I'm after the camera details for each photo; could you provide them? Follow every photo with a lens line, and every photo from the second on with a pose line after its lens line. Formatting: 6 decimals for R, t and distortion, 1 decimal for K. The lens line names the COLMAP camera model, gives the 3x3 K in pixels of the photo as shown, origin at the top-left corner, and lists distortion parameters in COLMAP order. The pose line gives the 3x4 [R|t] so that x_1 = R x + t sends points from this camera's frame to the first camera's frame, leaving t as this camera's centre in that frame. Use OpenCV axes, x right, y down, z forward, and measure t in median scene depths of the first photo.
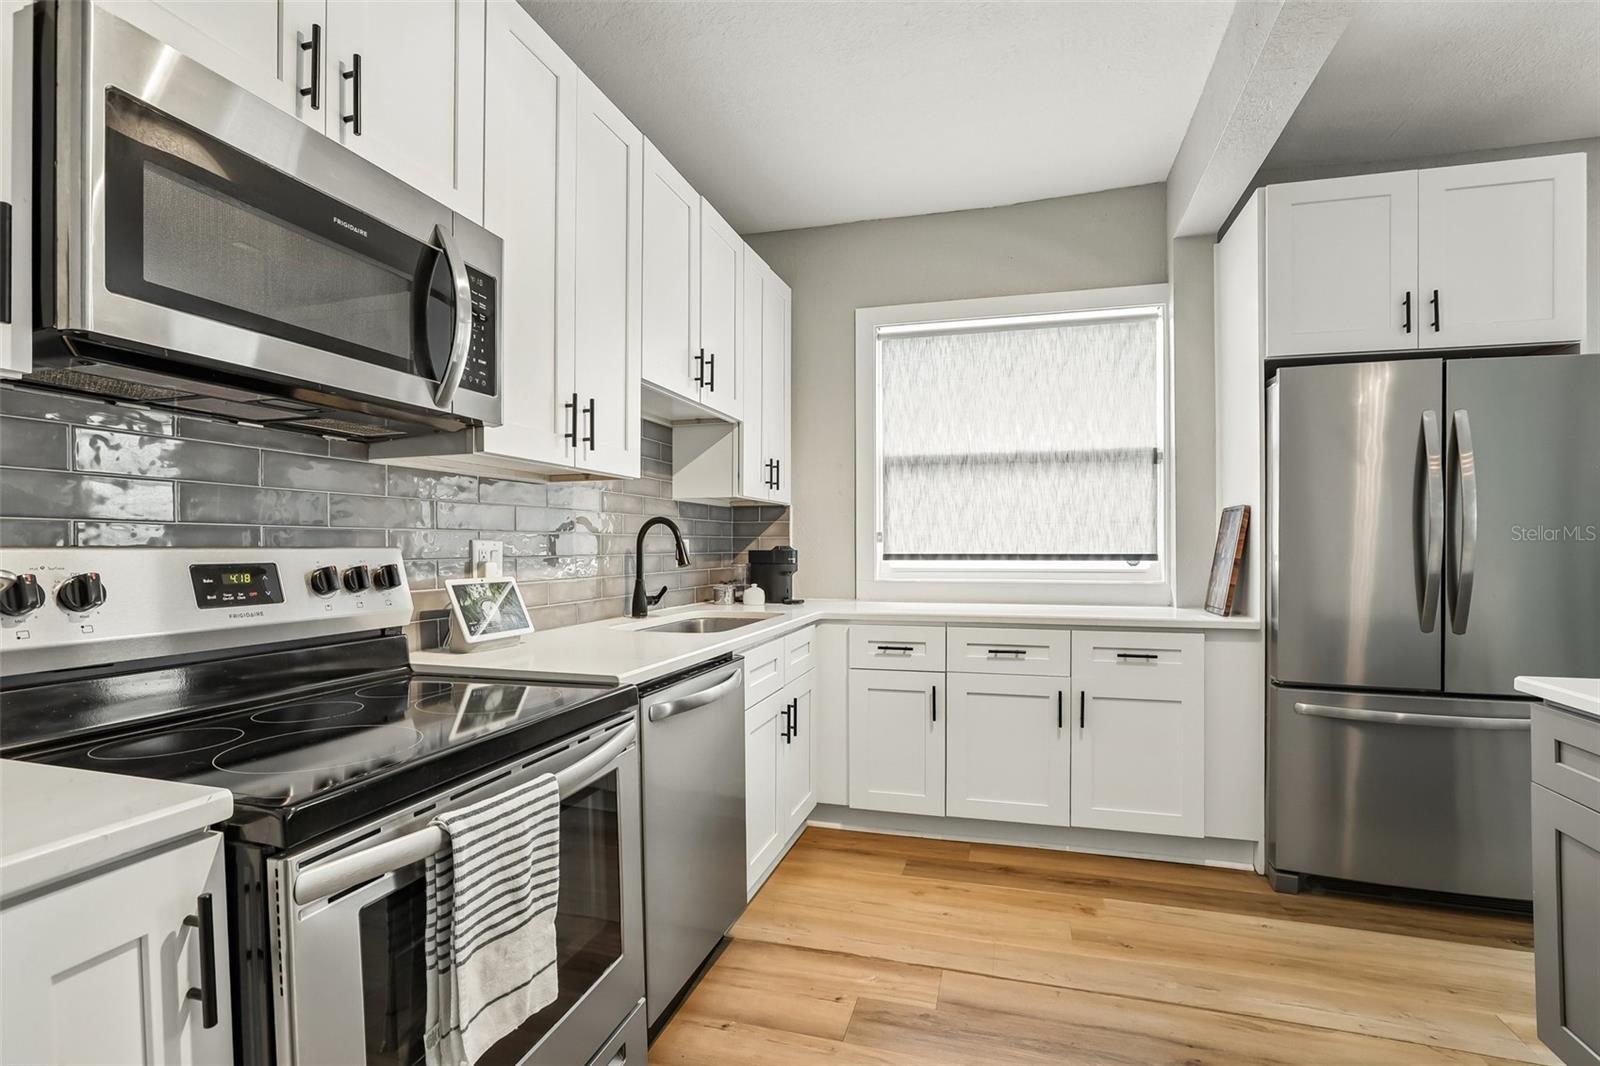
lens RADIAL K [[739.8, 0, 806.2], [0, 739.8, 543.7], [0, 0, 1]] dist [0.000423, 0.013168]
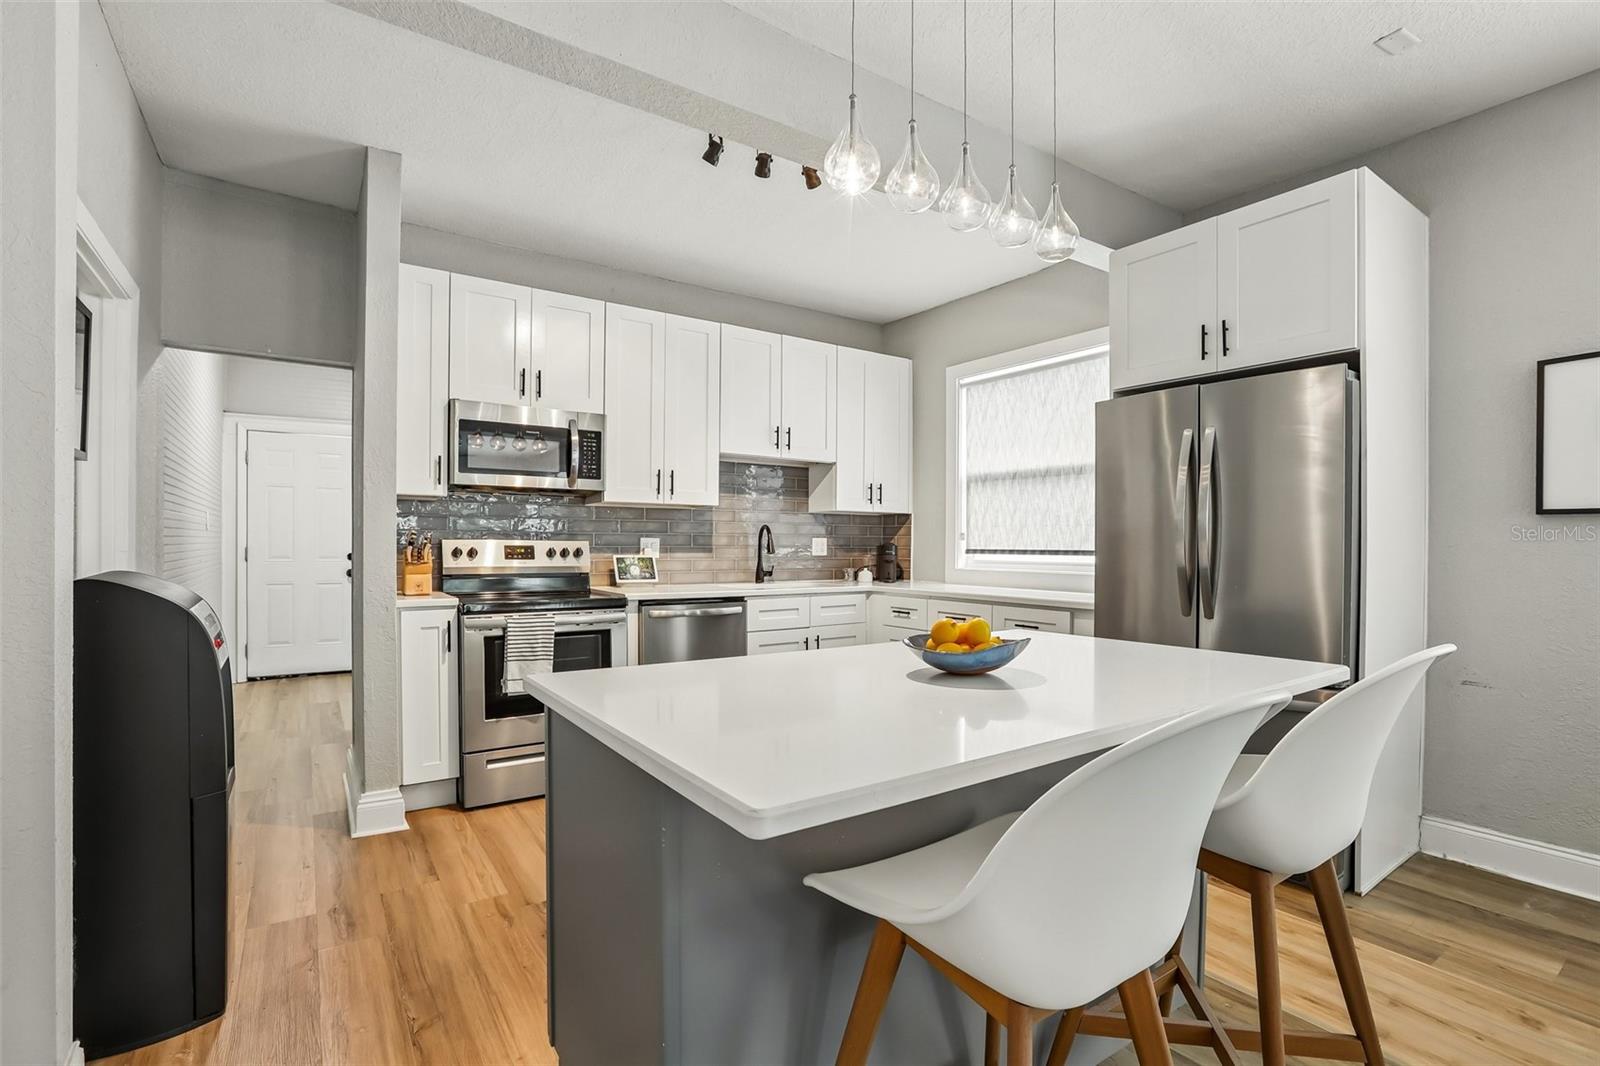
lens RADIAL K [[739.8, 0, 806.2], [0, 739.8, 543.7], [0, 0, 1]] dist [0.000423, 0.013168]
pose [[0.774919, 0.005146, -0.632039, 0.760114], [-0.004690, 0.999986, 0.002392, 0.002508], [0.632043, 0.001111, 0.774933, -0.217730]]
